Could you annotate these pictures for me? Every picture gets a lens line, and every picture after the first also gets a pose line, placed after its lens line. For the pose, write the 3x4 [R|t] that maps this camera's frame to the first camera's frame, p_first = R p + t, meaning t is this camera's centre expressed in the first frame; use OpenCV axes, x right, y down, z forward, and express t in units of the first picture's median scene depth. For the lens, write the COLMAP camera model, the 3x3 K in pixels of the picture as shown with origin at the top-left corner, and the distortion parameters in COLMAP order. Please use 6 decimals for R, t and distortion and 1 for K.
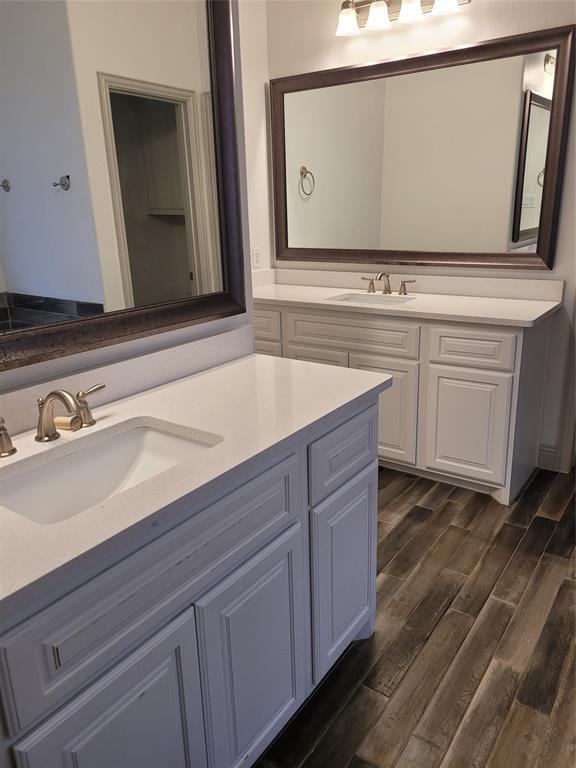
lens RADIAL K [[582.9, 0, 288.4], [0, 582.9, 383.3], [0, 0, 1]] dist [0.055891, -0.026955]
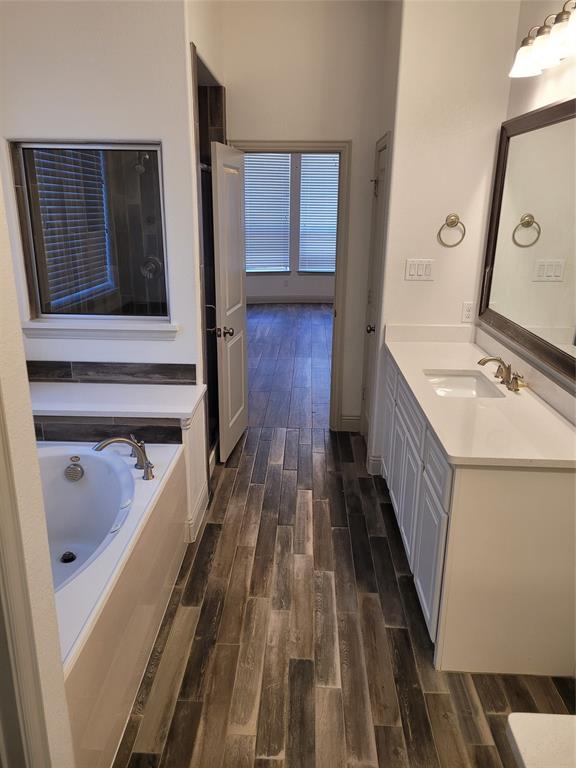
lens RADIAL K [[582.9, 0, 288.9], [0, 582.9, 387.2], [0, 0, 1]] dist [0.055891, -0.026955]
pose [[-0.838330, 0.172270, -0.517229, 0.967158], [-0.154880, 0.834405, 0.528943, -0.643635], [0.522699, 0.523537, -0.672826, 1.479721]]
